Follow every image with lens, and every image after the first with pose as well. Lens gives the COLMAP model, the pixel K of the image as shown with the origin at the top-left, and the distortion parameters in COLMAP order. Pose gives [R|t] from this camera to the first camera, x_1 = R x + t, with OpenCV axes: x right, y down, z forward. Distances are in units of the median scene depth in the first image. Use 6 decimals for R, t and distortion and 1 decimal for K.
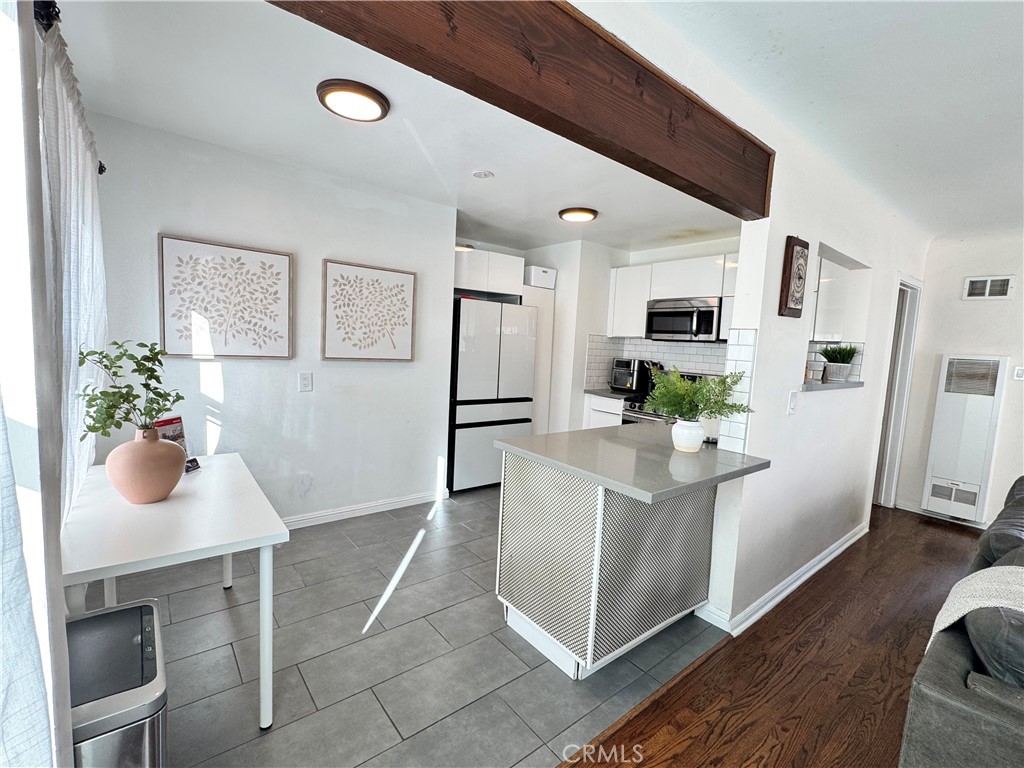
lens RADIAL K [[452.4, 0, 511.0], [0, 452.4, 381.8], [0, 0, 1]] dist [-0.004450, 0.000335]
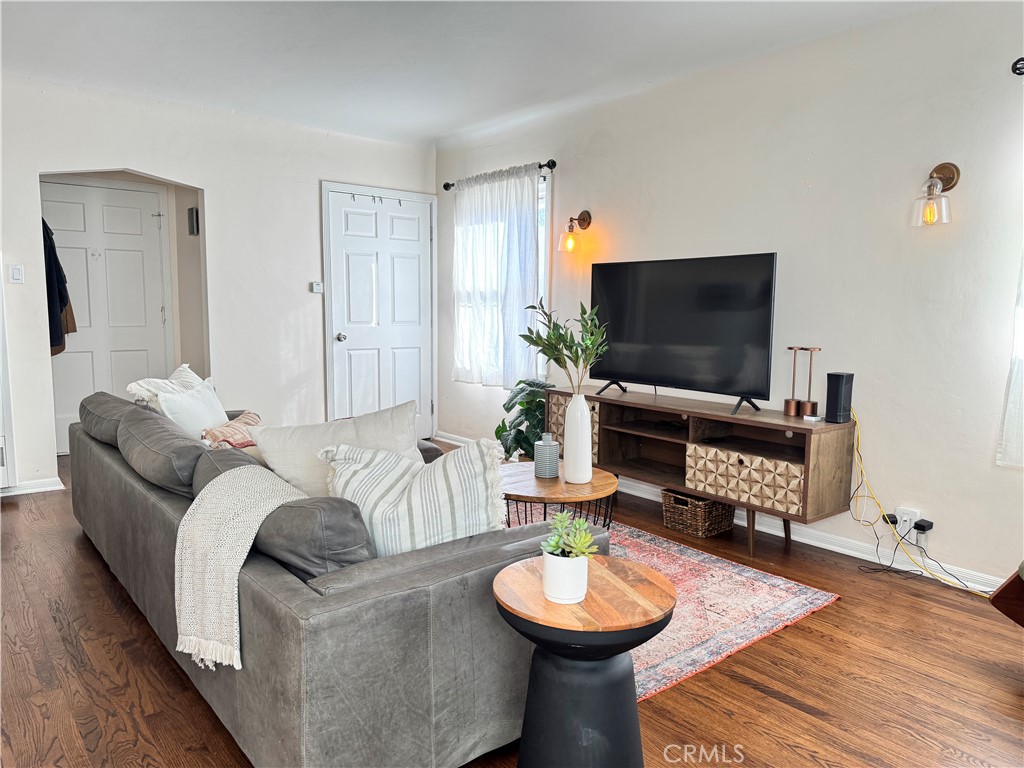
lens RADIAL K [[717.6, 0, 513.1], [0, 717.6, 386.5], [0, 0, 1]] dist [0.011782, 0.001564]
pose [[0.003278, -0.155671, 0.987803, -0.102068], [0.078984, 0.984763, 0.154930, 0.055494], [-0.996871, 0.077513, 0.015523, 0.268569]]
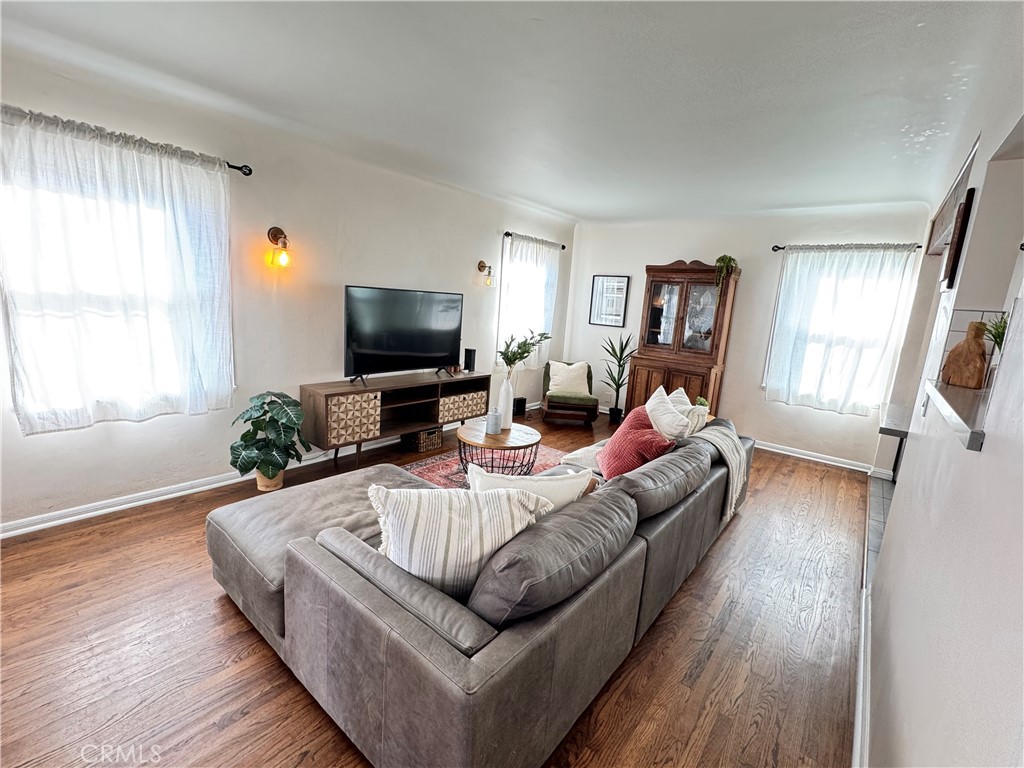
lens RADIAL K [[452.4, 0, 513.3], [0, 452.4, 384.8], [0, 0, 1]] dist [-0.004450, 0.000335]
pose [[-0.971628, -0.066775, -0.226892, 1.342710], [-0.126348, 0.957505, 0.259268, -0.072958], [0.199938, 0.280580, -0.938776, 1.440540]]
